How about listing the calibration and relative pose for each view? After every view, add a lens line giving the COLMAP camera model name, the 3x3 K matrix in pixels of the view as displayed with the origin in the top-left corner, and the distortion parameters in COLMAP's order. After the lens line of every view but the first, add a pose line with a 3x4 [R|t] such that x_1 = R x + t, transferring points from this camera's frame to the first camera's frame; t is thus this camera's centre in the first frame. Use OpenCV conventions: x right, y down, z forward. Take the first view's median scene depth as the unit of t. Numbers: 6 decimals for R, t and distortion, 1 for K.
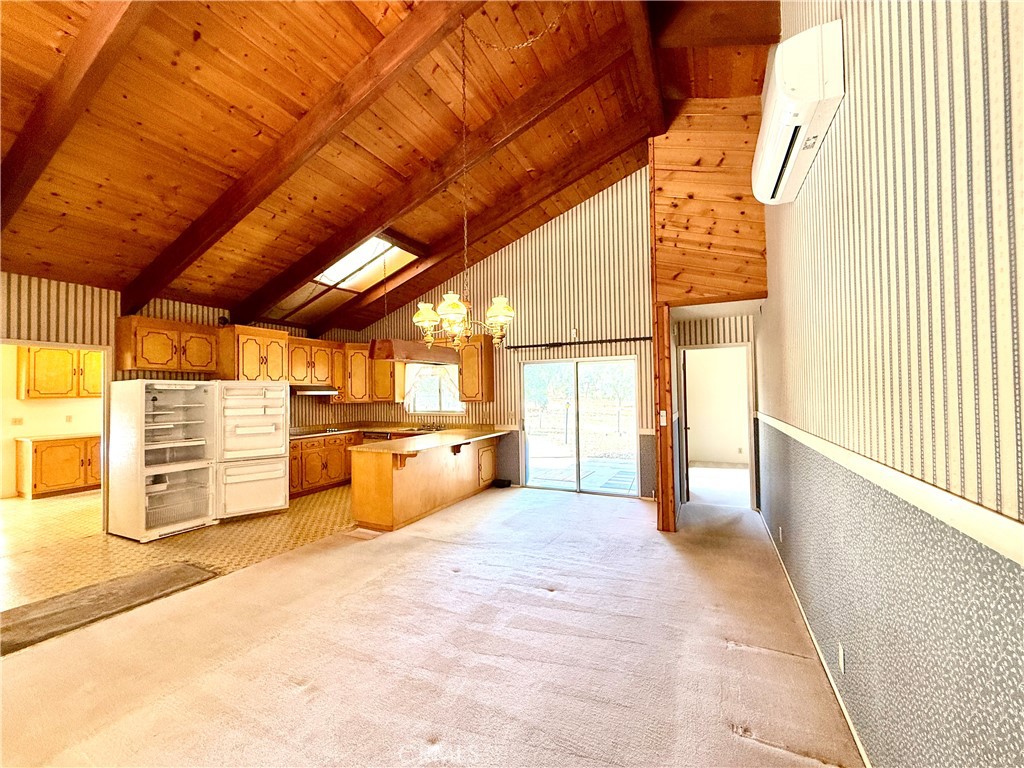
lens RADIAL K [[407.4, 0, 510.1], [0, 407.4, 384.4], [0, 0, 1]] dist [-0.001611, -0.000032]
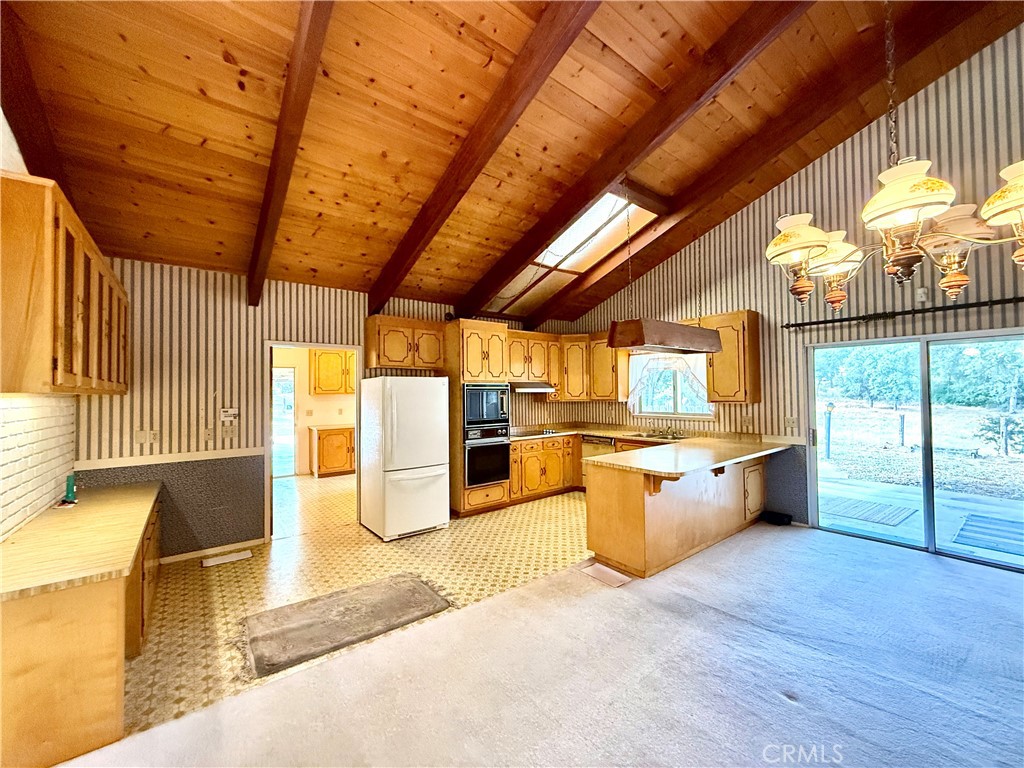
lens RADIAL K [[407.4, 0, 510.1], [0, 407.4, 384.4], [0, 0, 1]] dist [-0.001611, -0.000032]
pose [[0.898579, -0.003840, -0.438795, -0.146560], [0.007564, 0.999949, 0.006738, 0.001472], [0.438746, -0.009373, 0.898562, 0.186804]]
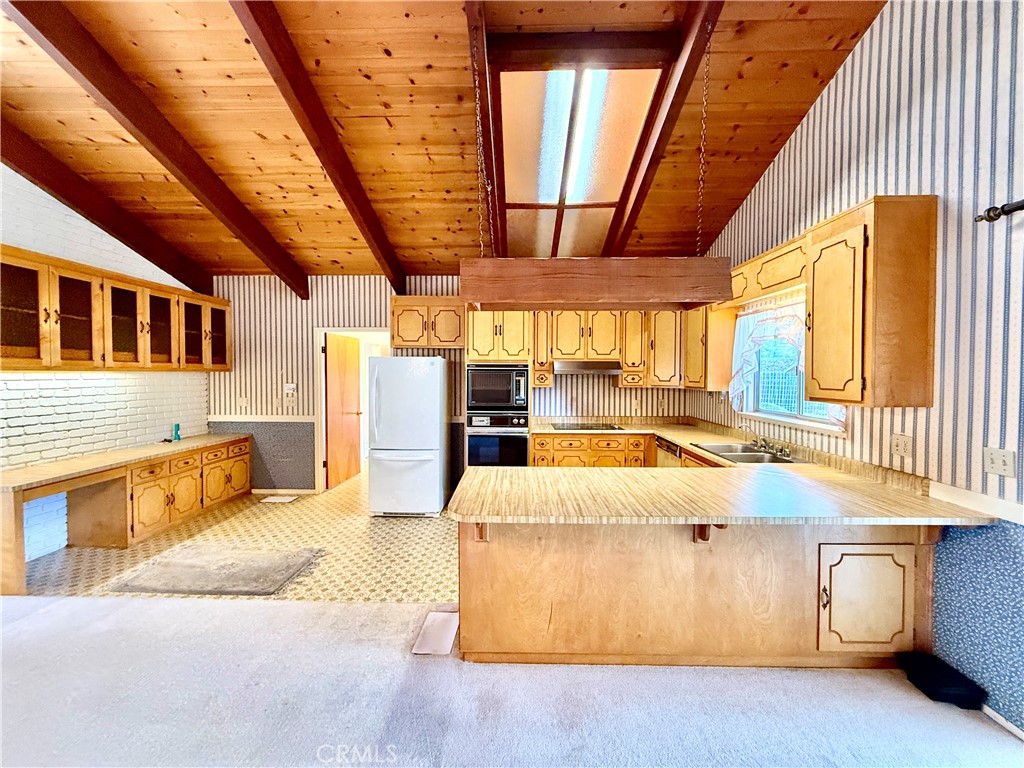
lens RADIAL K [[407.4, 0, 510.1], [0, 407.4, 384.4], [0, 0, 1]] dist [-0.001611, -0.000032]
pose [[0.417744, 0.042740, -0.907559, 0.129819], [0.011579, 0.998561, 0.052356, 0.005230], [0.908491, -0.032380, 0.416648, 0.691044]]
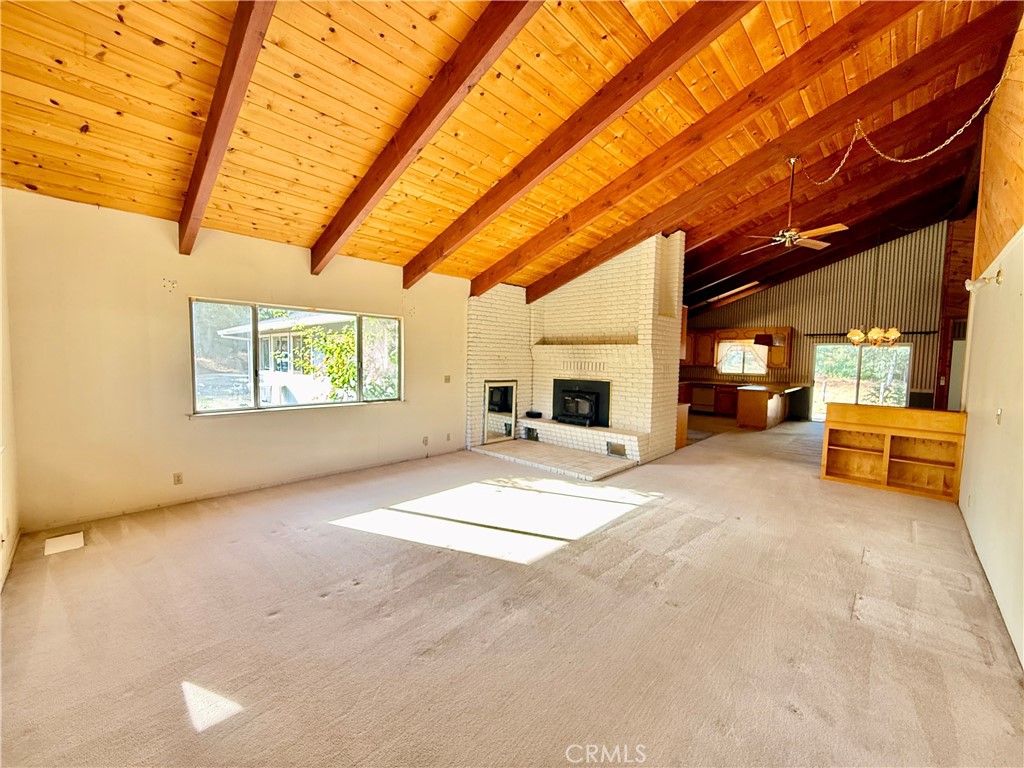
lens RADIAL K [[407.4, 0, 510.1], [0, 407.4, 384.4], [0, 0, 1]] dist [-0.001611, -0.000032]
pose [[0.949972, 0.052118, -0.307956, -0.714739], [-0.025295, 0.995579, 0.090461, -0.014787], [0.311309, -0.078146, 0.947090, -1.053054]]
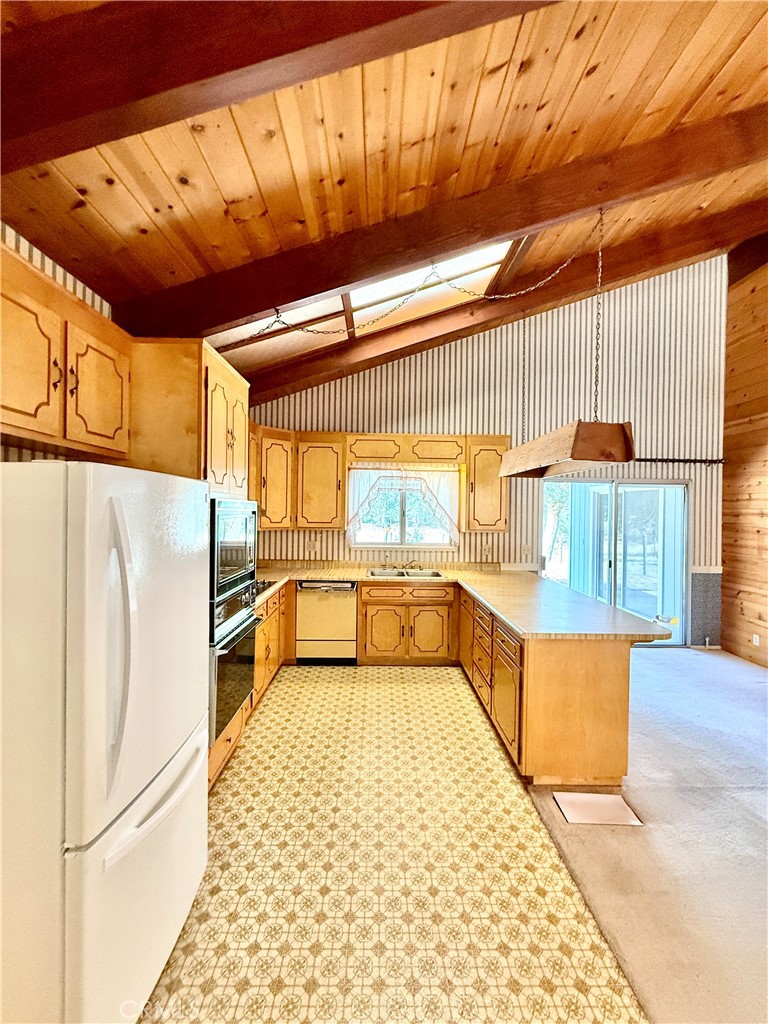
lens RADIAL K [[407.4, 0, 384.2], [0, 407.4, 510.6], [0, 0, 1]] dist [-0.001611, -0.000032]
pose [[0.893707, 0.027817, 0.447789, -0.654334], [-0.037611, 0.999208, 0.012994, 0.004937], [-0.447073, -0.028455, 0.894045, 0.541346]]
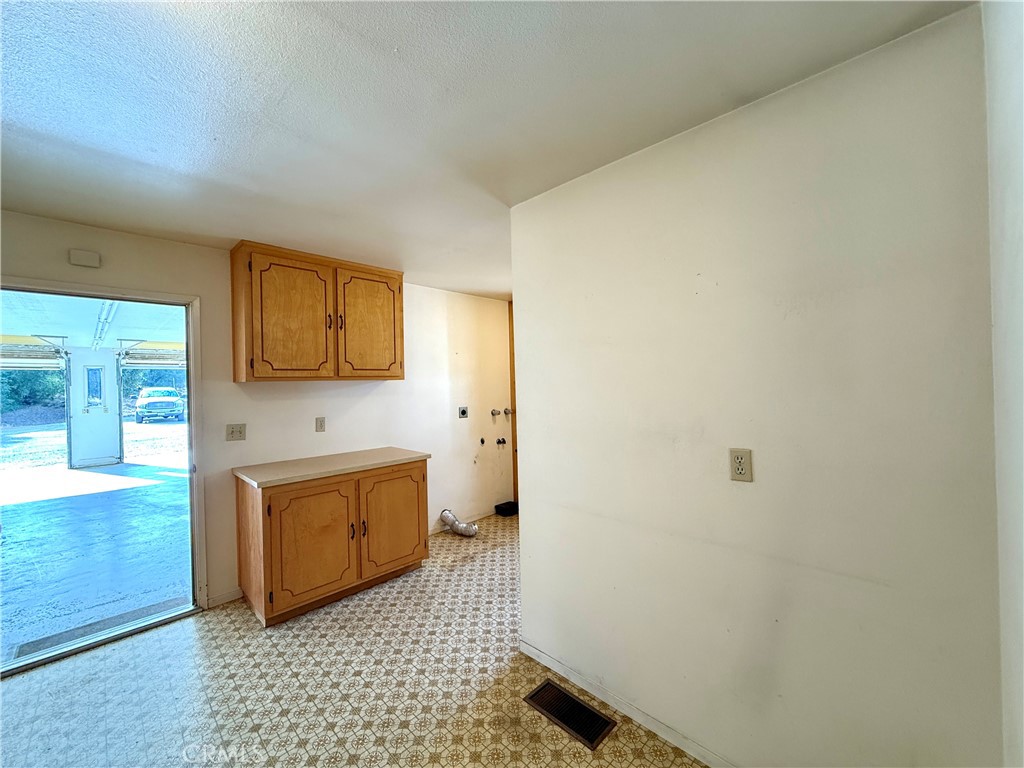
lens RADIAL K [[407.4, 0, 510.1], [0, 407.4, 384.4], [0, 0, 1]] dist [-0.001611, -0.000032]
pose [[0.949496, -0.004844, -0.313742, -0.912680], [0.013451, 0.999590, 0.025274, 0.036556], [0.313491, -0.028218, 0.949172, 0.780401]]
